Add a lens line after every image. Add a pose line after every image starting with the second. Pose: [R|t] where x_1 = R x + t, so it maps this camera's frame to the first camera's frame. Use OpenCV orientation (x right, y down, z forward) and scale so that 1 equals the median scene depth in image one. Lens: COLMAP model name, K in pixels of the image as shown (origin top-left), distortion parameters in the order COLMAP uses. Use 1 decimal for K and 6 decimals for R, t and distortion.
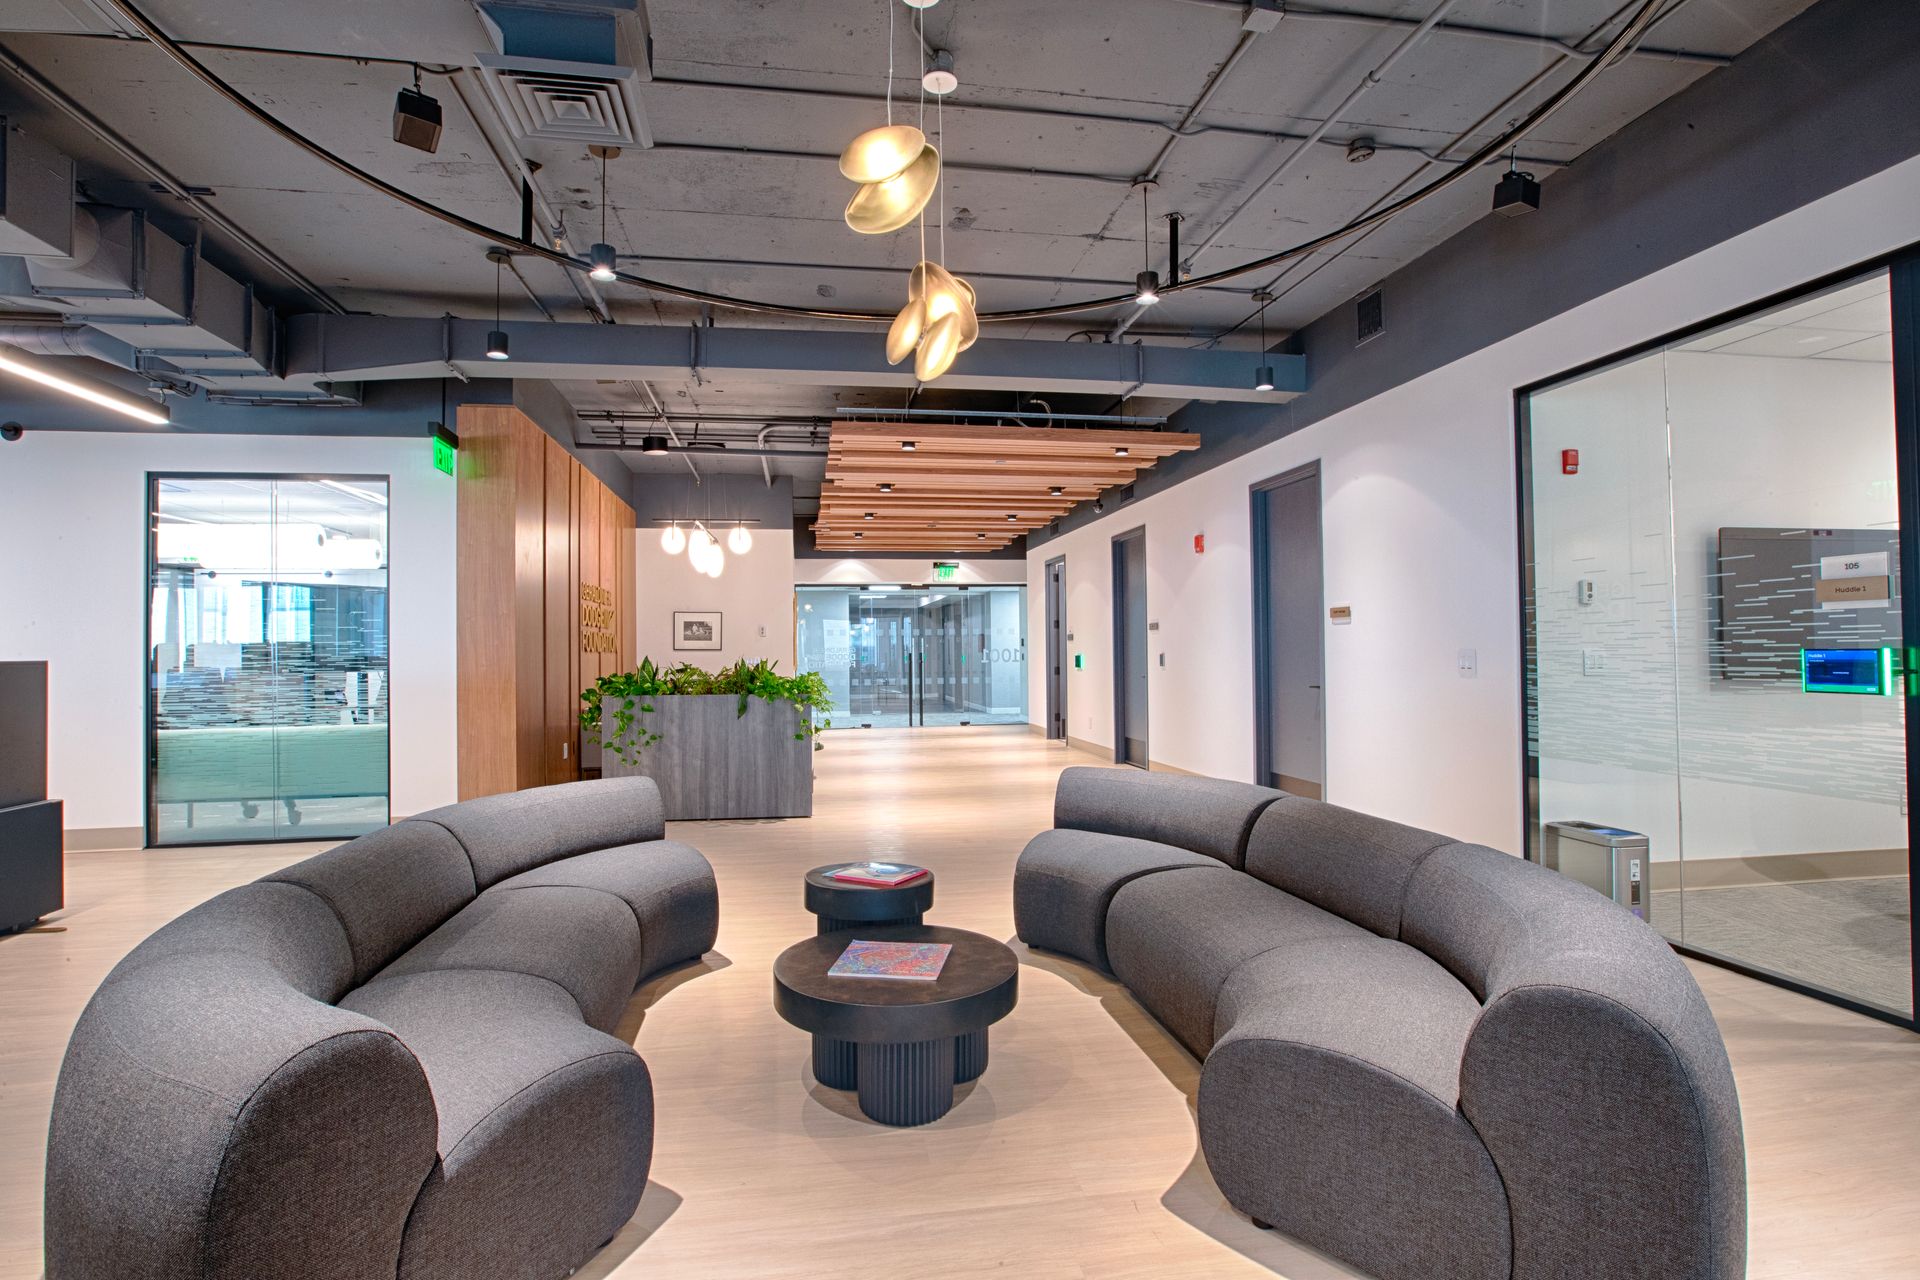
lens RADIAL K [[985.9, 0, 951.0], [0, 985.9, 634.4], [0, 0, 1]] dist [0.001402, -0.000275]
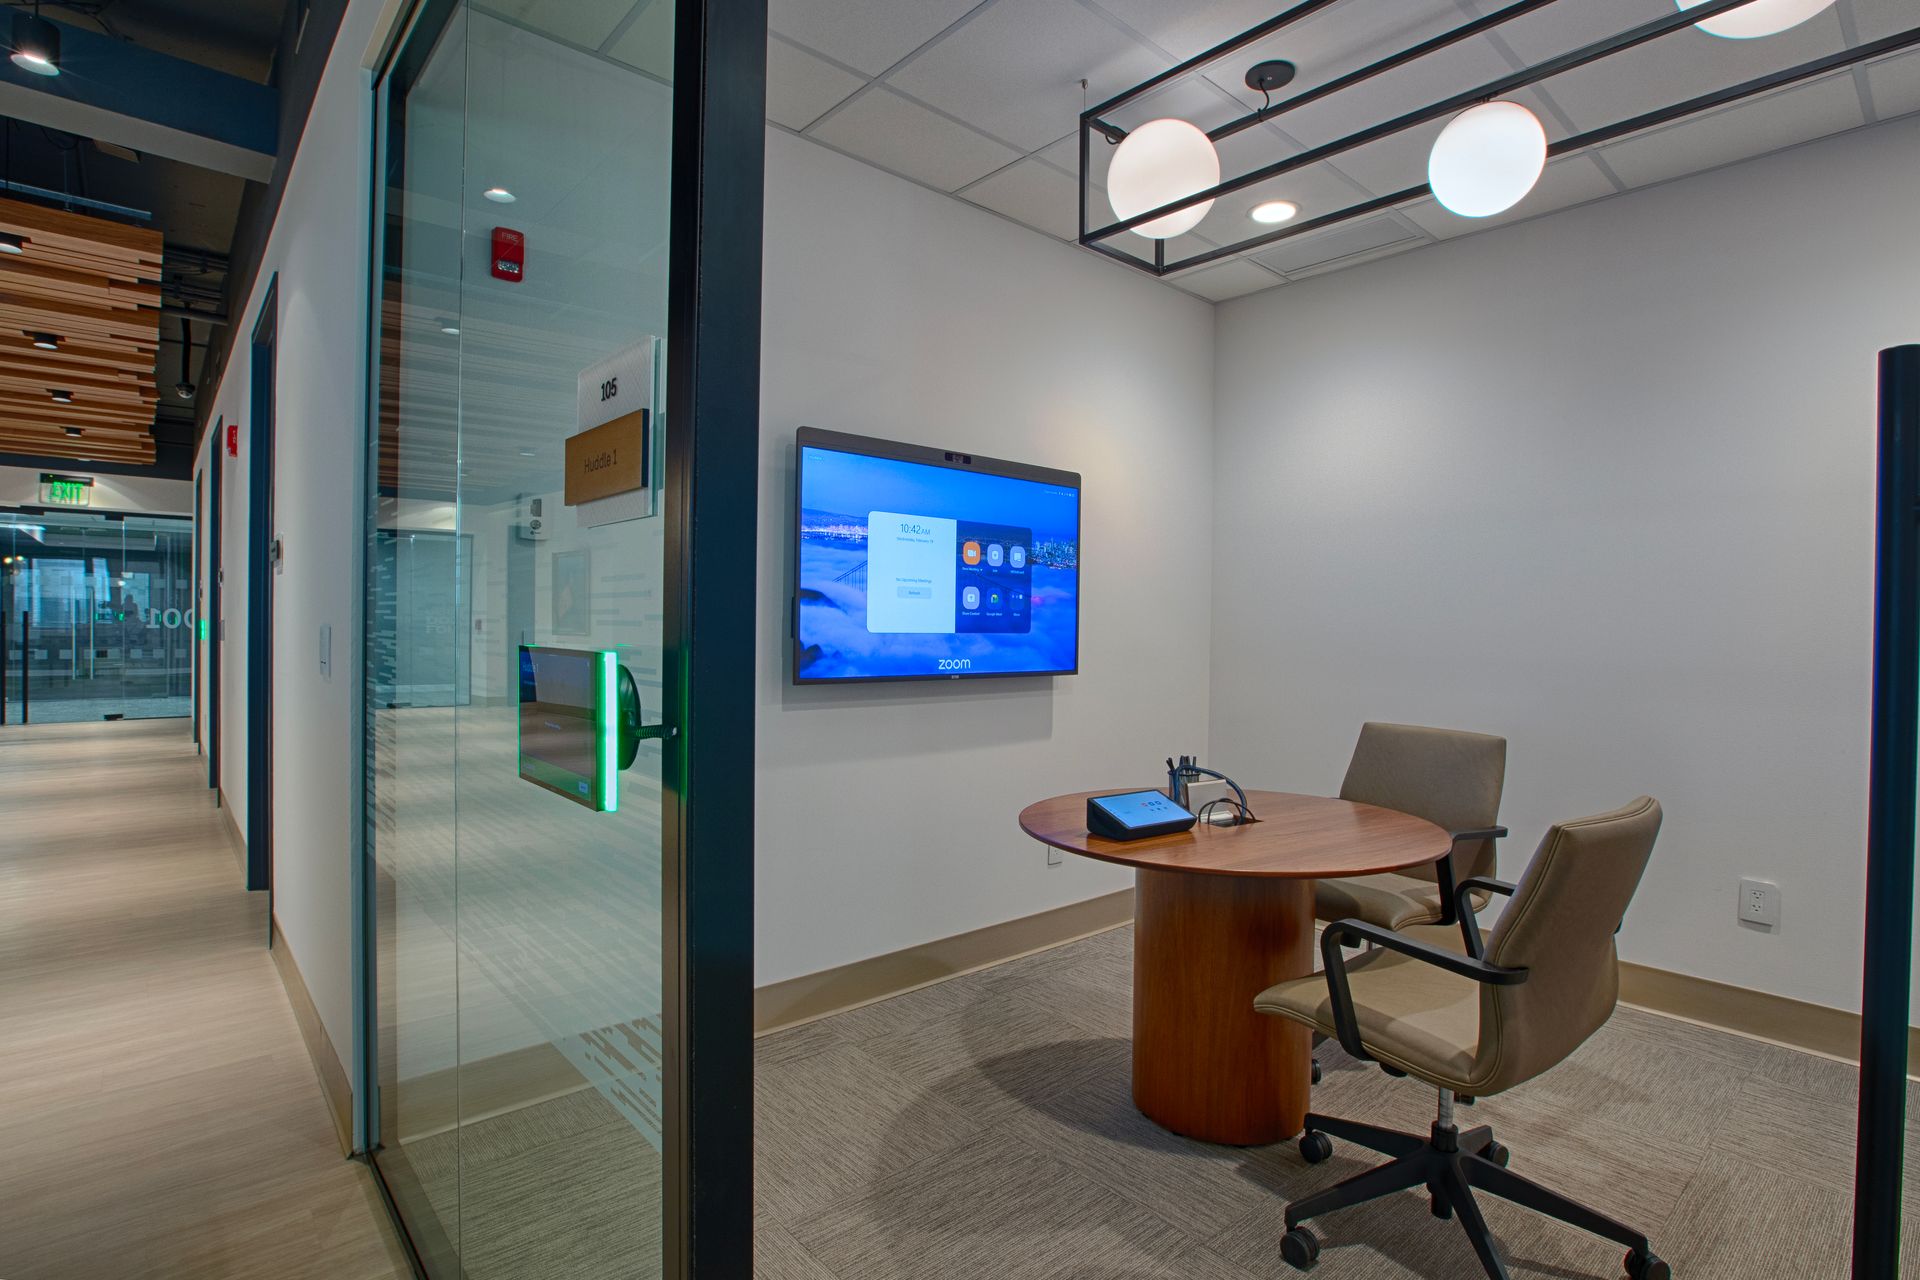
lens RADIAL K [[973.7, 0, 953.7], [0, 973.7, 633.5], [0, 0, 1]] dist [-0.053453, 0.031806]
pose [[0.864069, 0.018559, 0.503031, 0.186953], [-0.033465, 0.999227, 0.020618, -0.000104], [-0.502259, -0.034649, 0.864023, 0.147060]]
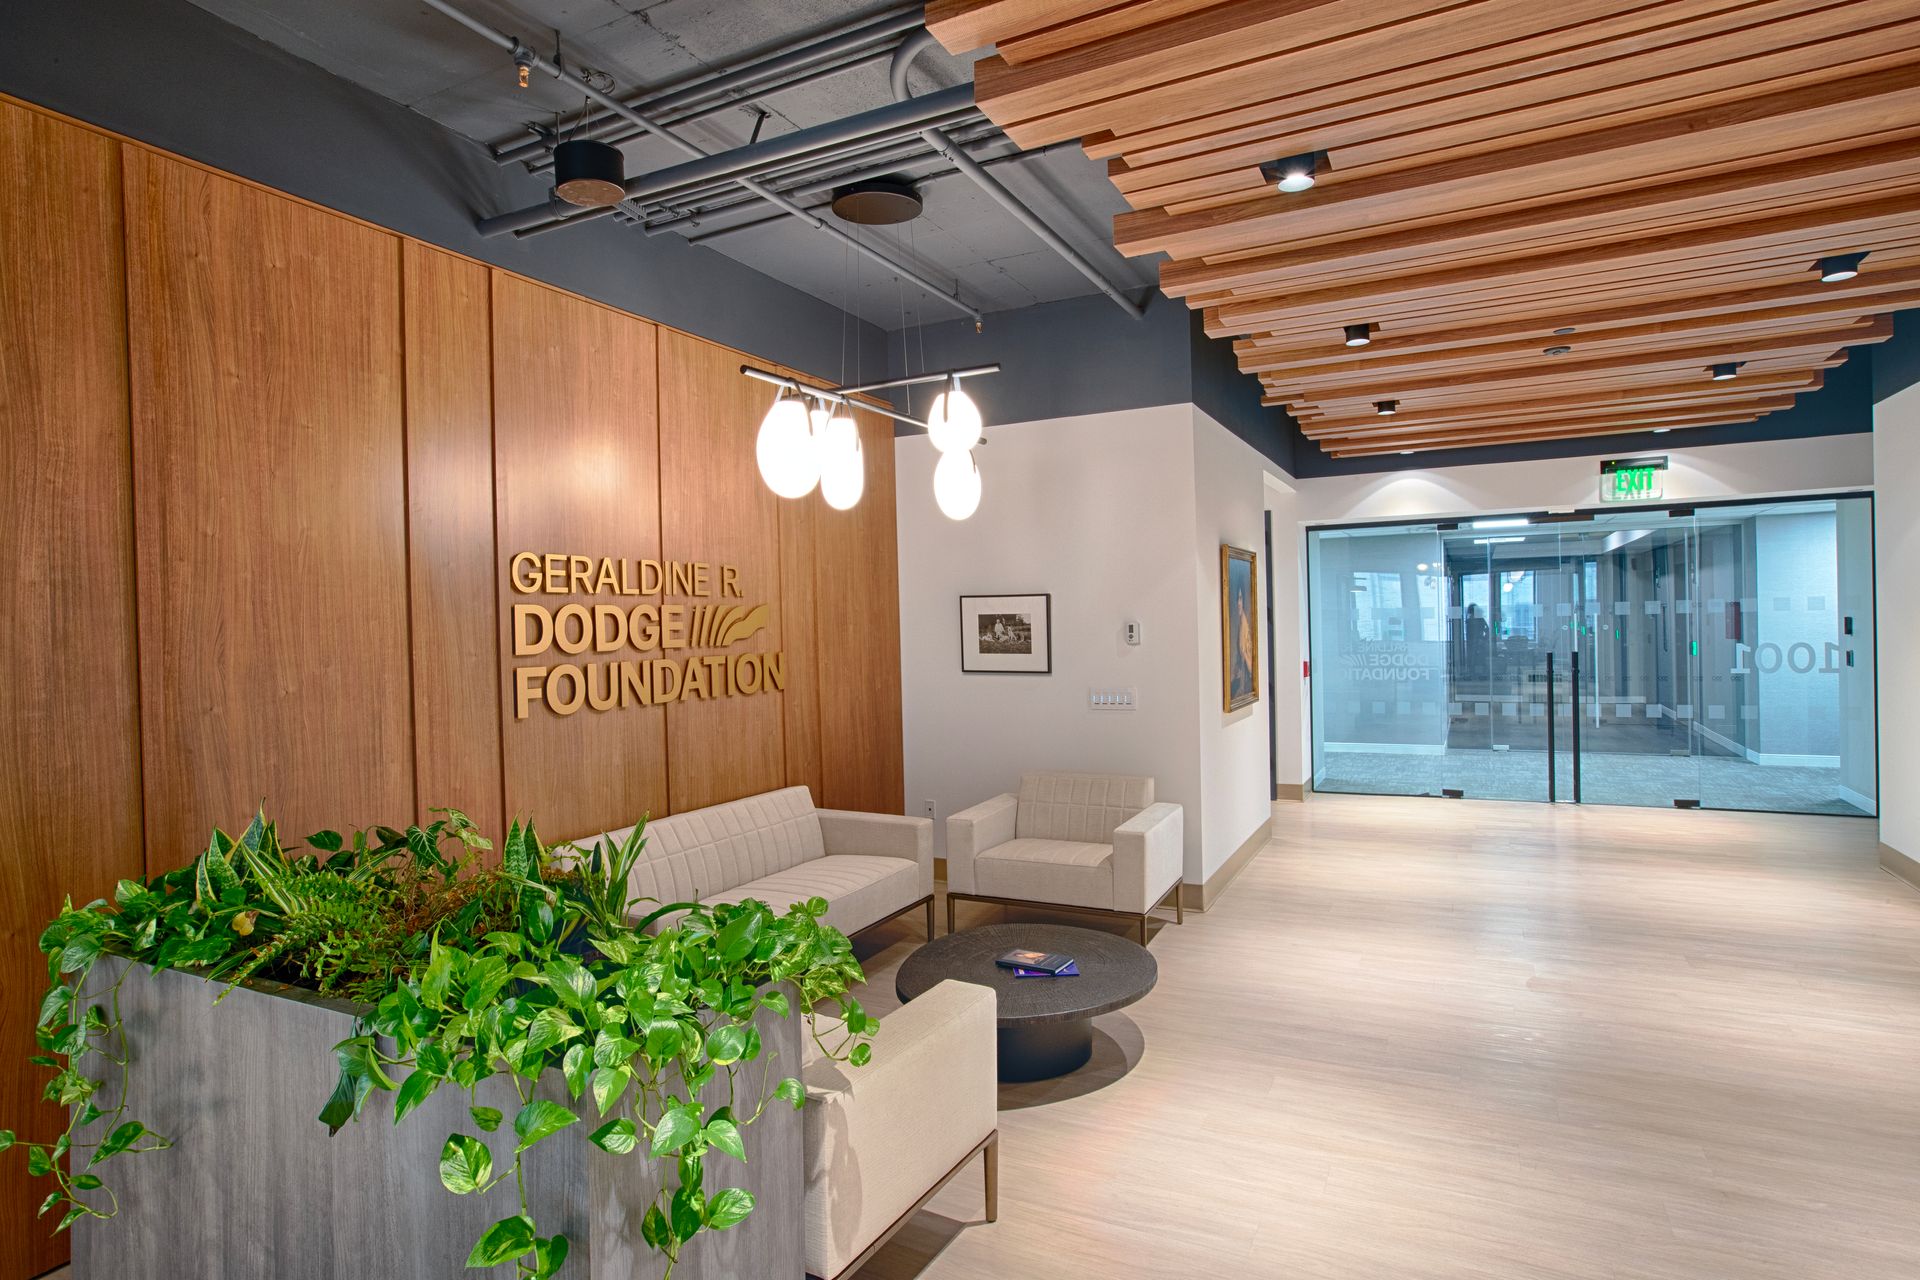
lens RADIAL K [[1007.8, 0, 961.0], [0, 1007.8, 633.1], [0, 0, 1]] dist [-0.045437, 0.030356]
pose [[0.804215, -0.003039, -0.594331, 0.017363], [0.028371, 0.999043, 0.033282, -0.015595], [0.593661, -0.043627, 0.803531, 0.433408]]
